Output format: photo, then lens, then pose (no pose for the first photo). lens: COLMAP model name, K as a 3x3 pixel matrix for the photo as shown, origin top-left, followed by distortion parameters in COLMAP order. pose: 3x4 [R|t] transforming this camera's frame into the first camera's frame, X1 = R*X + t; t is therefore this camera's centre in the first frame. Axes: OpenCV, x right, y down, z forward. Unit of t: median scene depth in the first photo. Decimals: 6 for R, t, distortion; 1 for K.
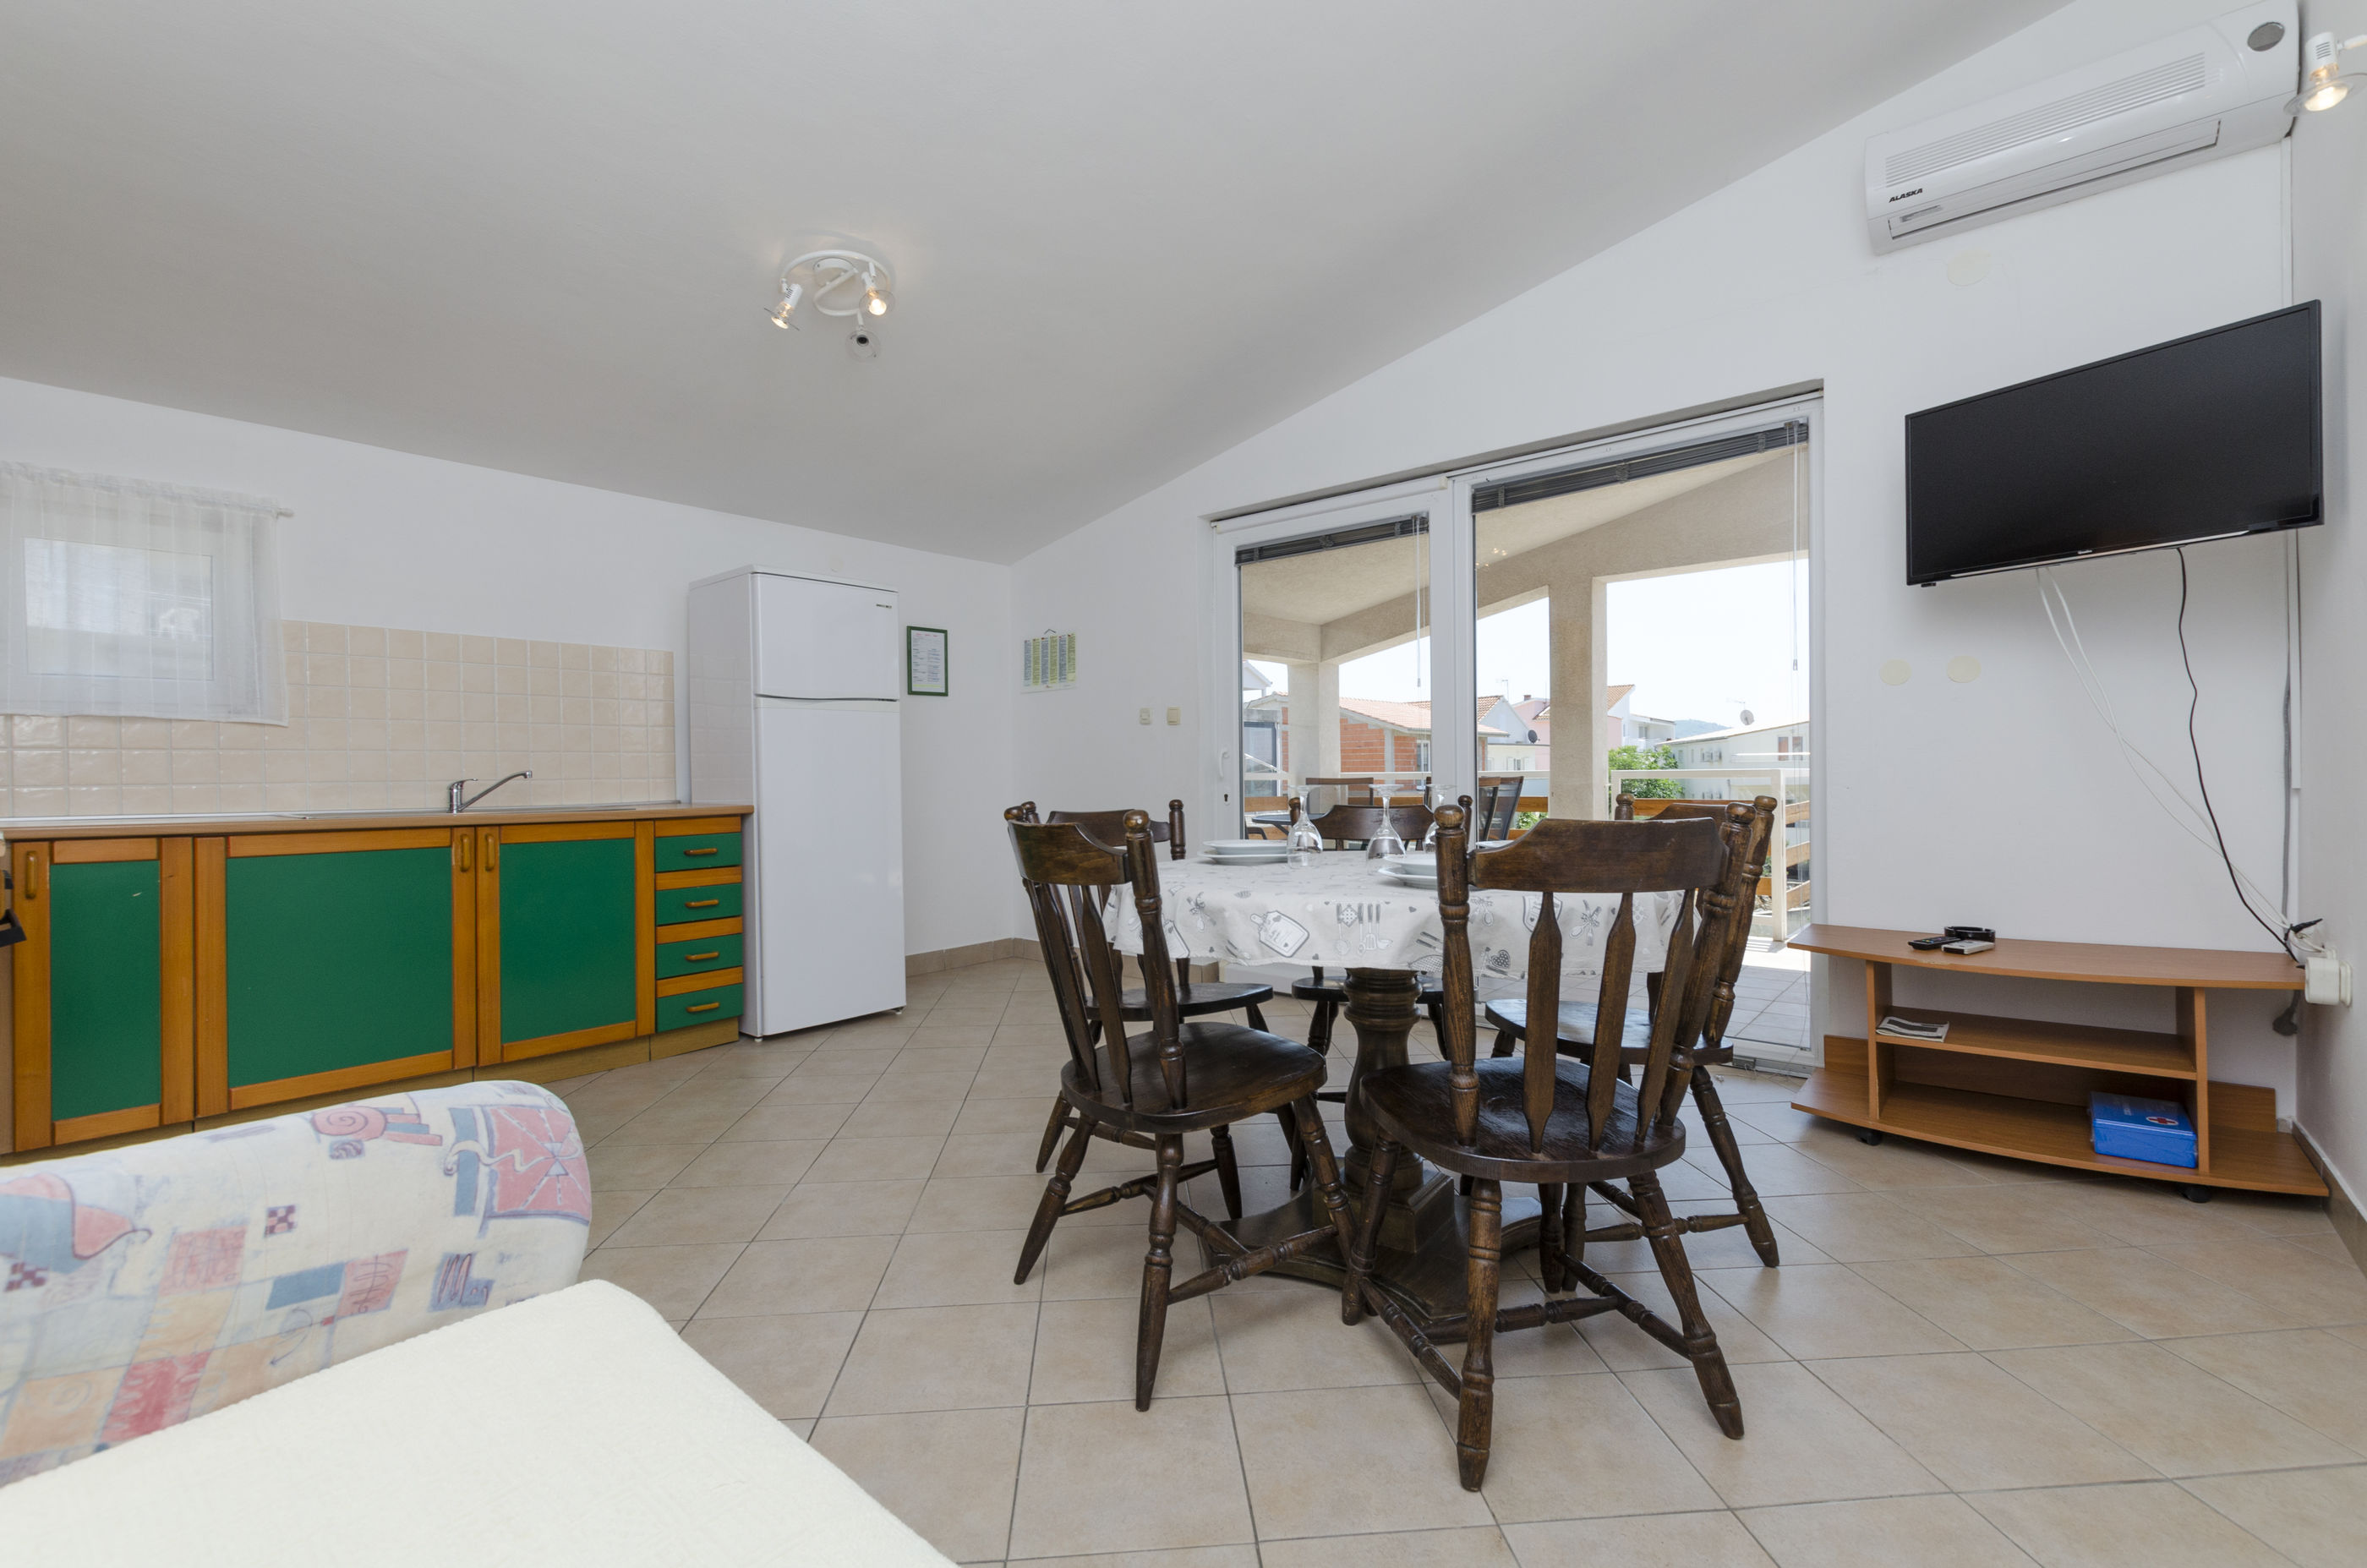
lens RADIAL K [[1011.9, 0, 1194.7], [0, 1011.9, 777.3], [0, 0, 1]] dist [-0.000222, -0.000160]
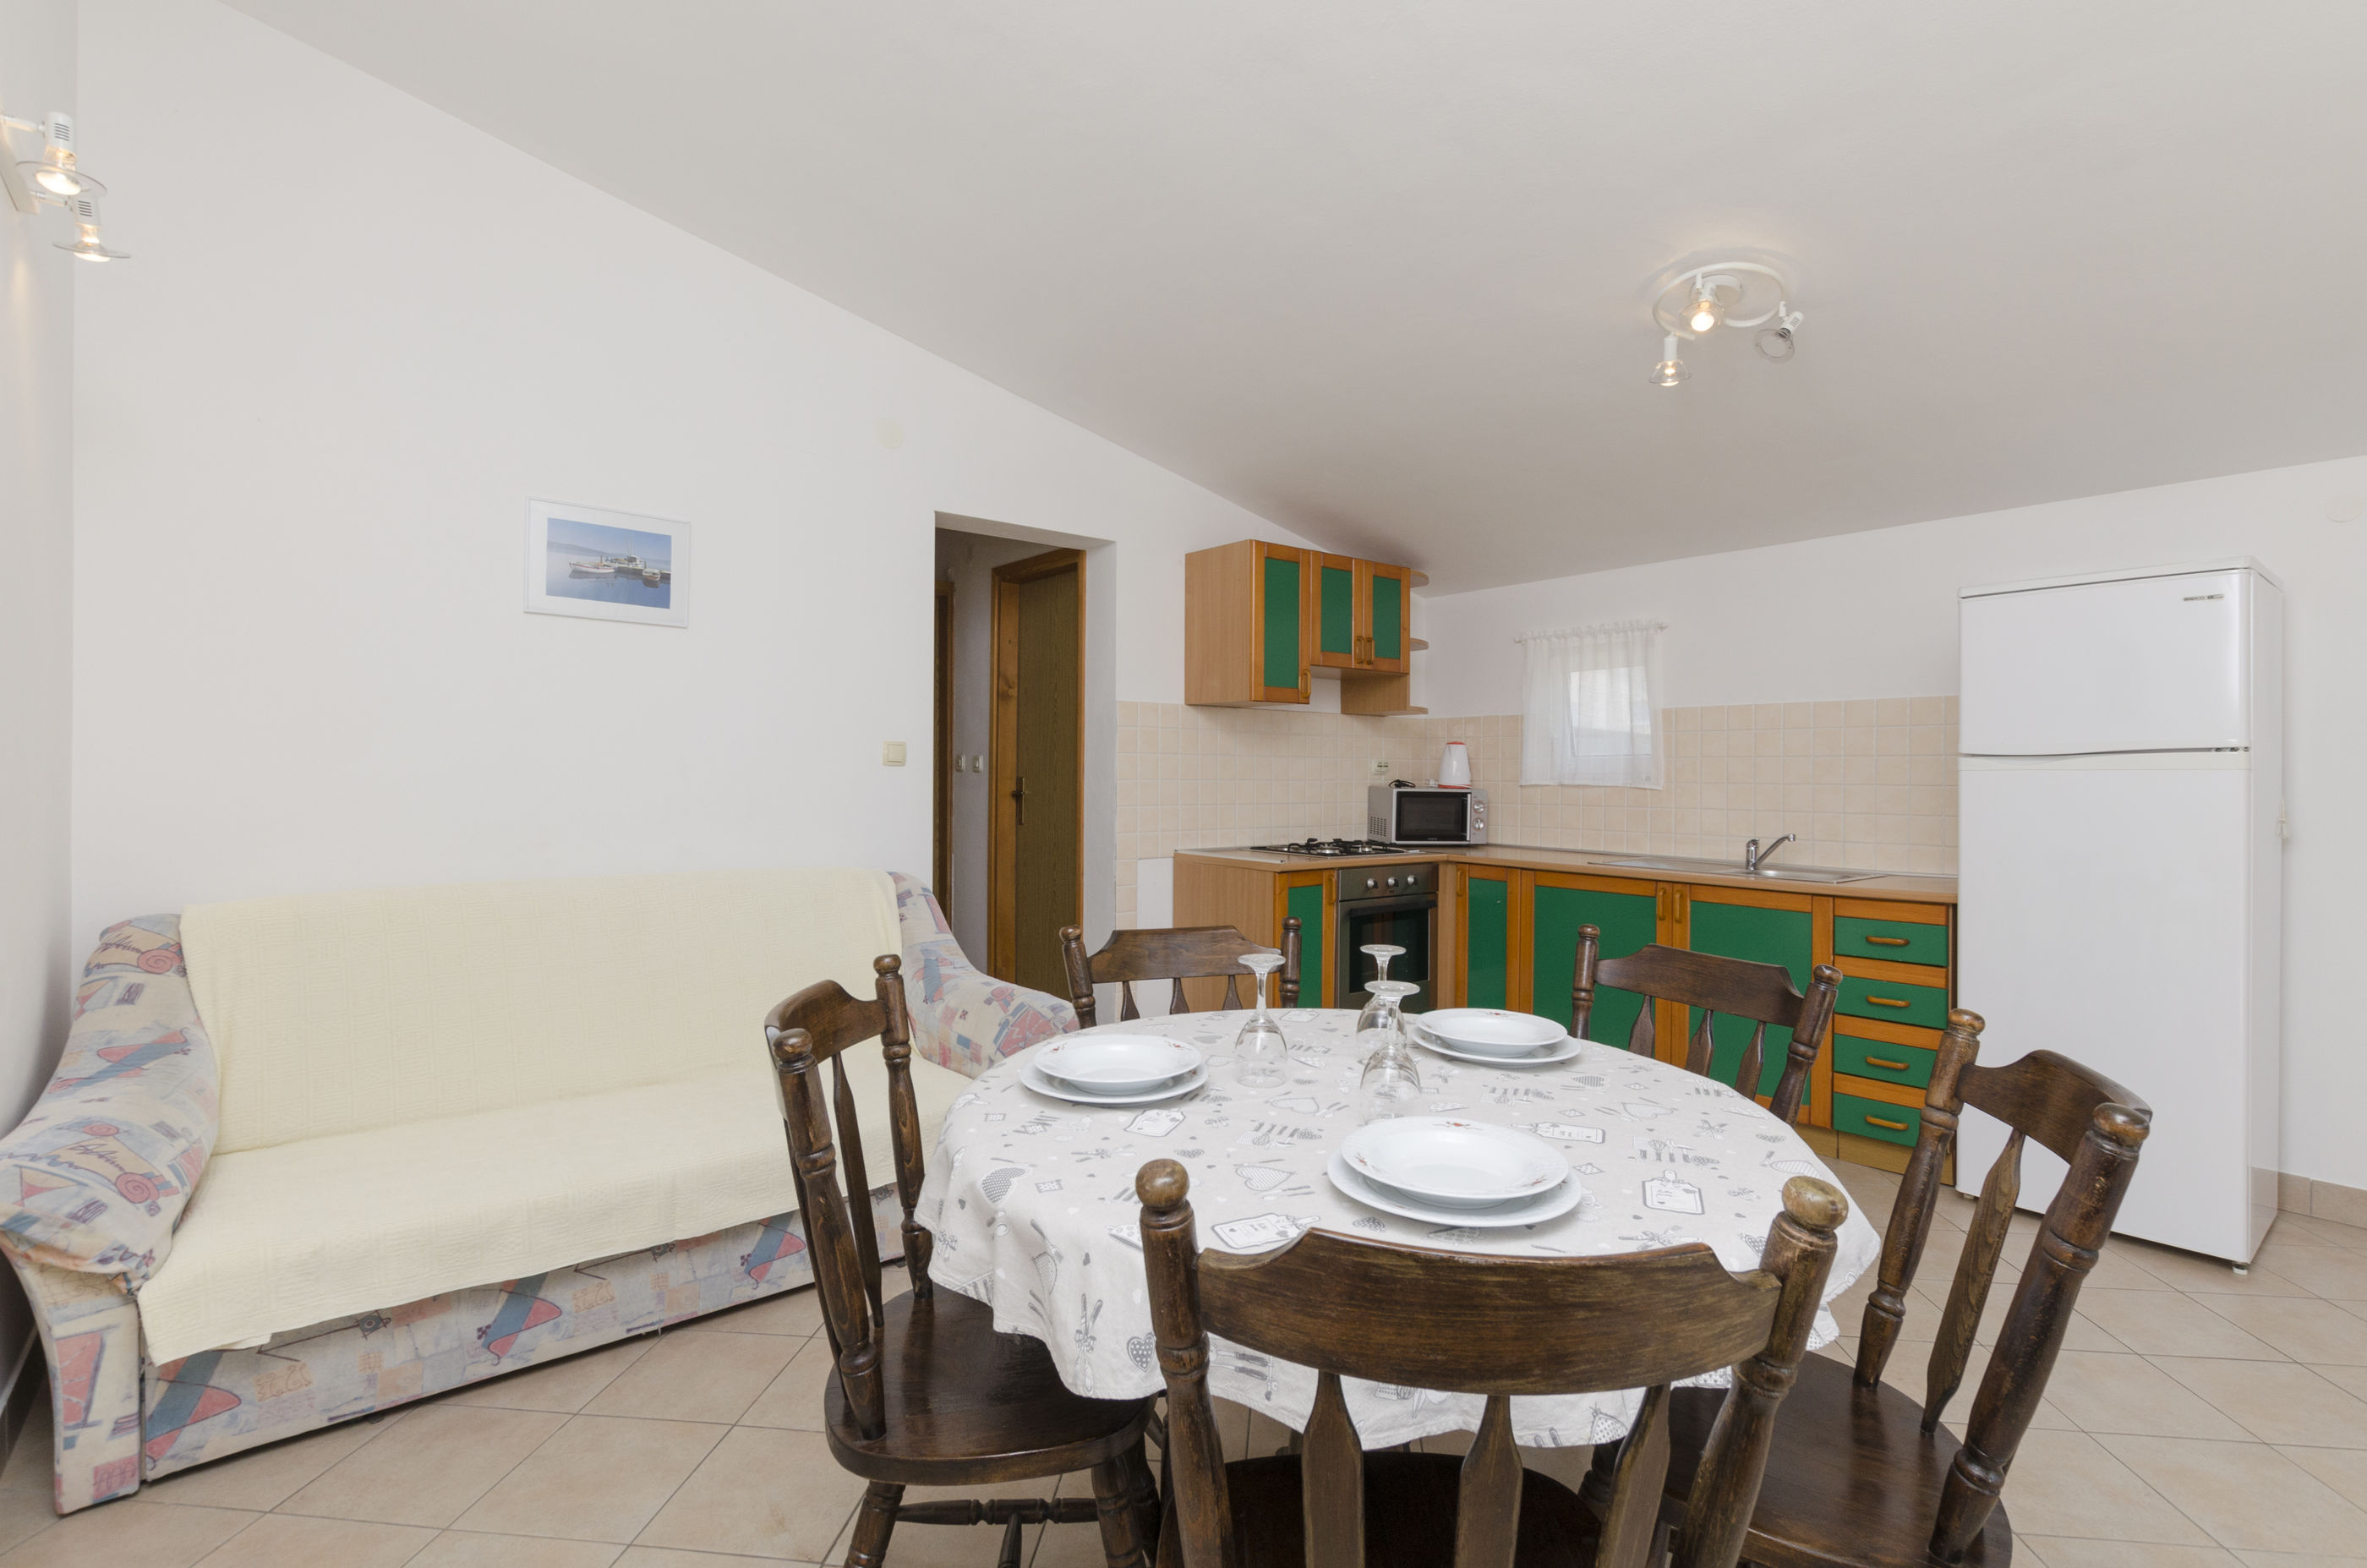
lens RADIAL K [[1104.1, 0, 1183.9], [0, 1104.1, 771.9], [0, 0, 1]] dist [0.000750, -0.000988]
pose [[-0.180936, 0.007451, -0.983467, 0.562184], [-0.010084, 0.999905, 0.009431, -0.075076], [0.983443, 0.011624, -0.180844, 0.611497]]
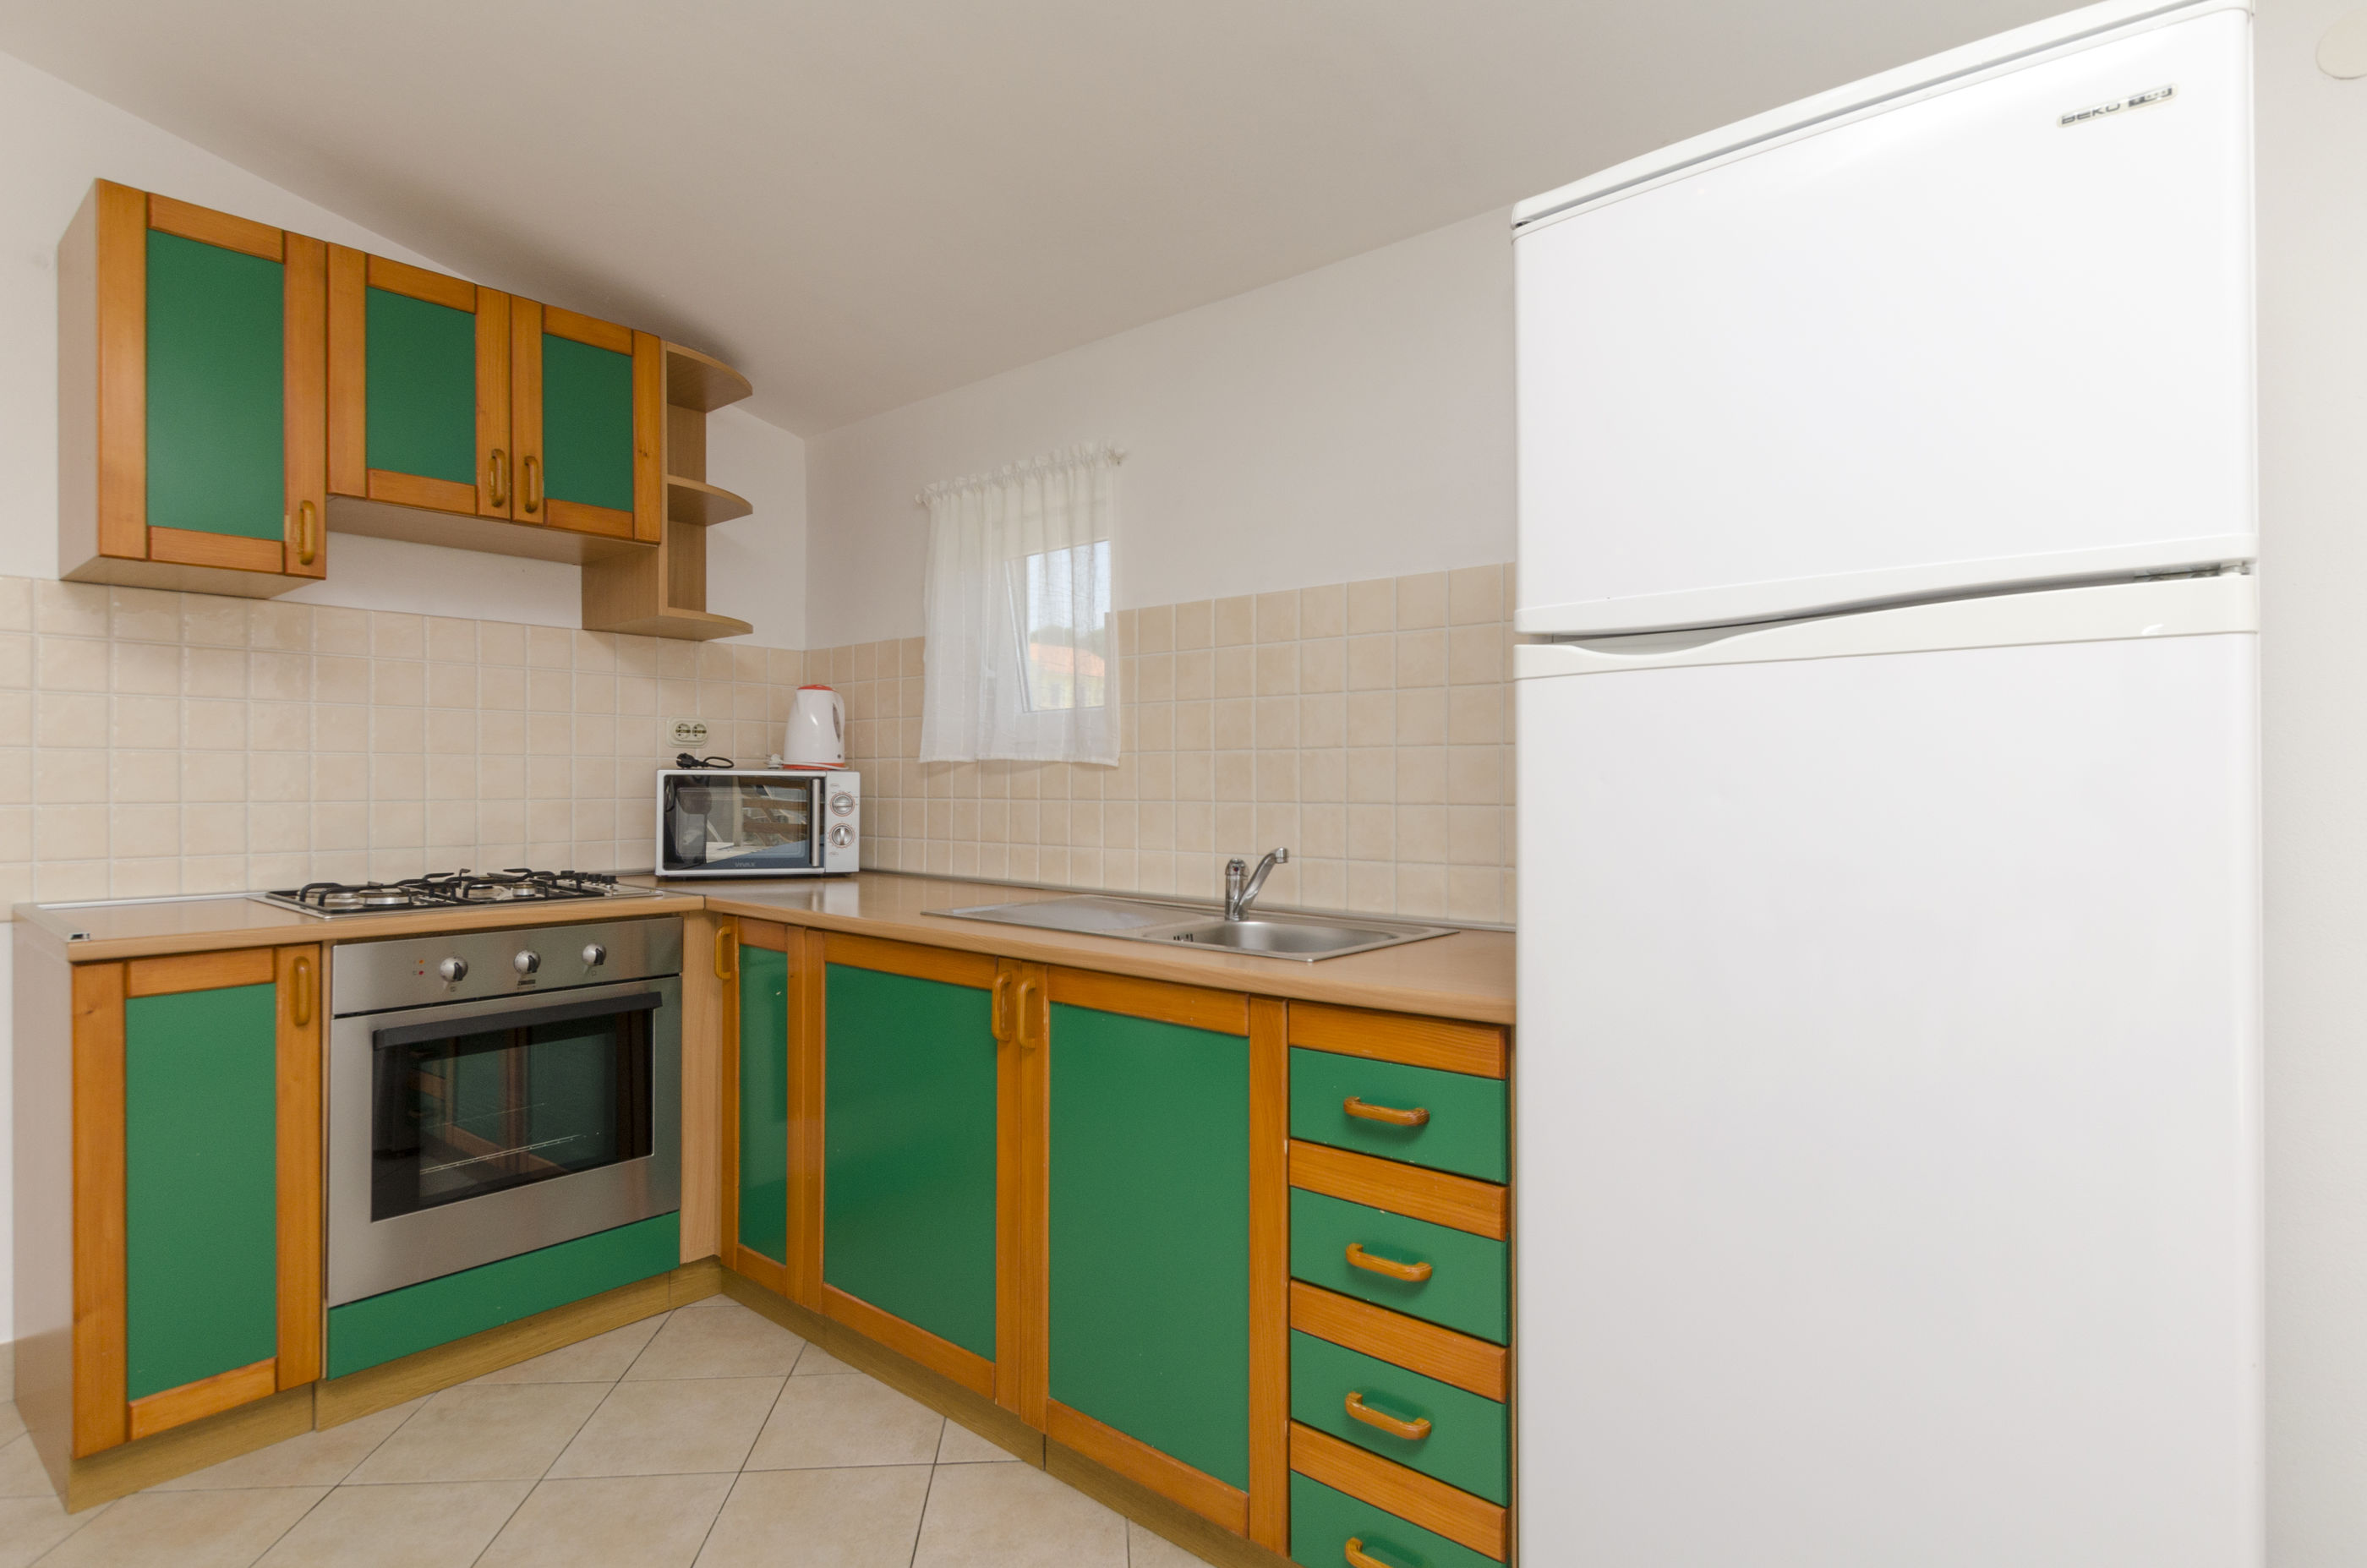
lens RADIAL K [[1210.2, 0, 1183.5], [0, 1210.2, 784.0], [0, 0, 1]] dist [-0.001010, -0.000295]
pose [[-0.004100, 0.009544, -0.999946, -0.080707], [-0.006846, 0.999931, 0.009572, -0.043846], [0.999968, 0.006884, -0.004035, 0.978884]]
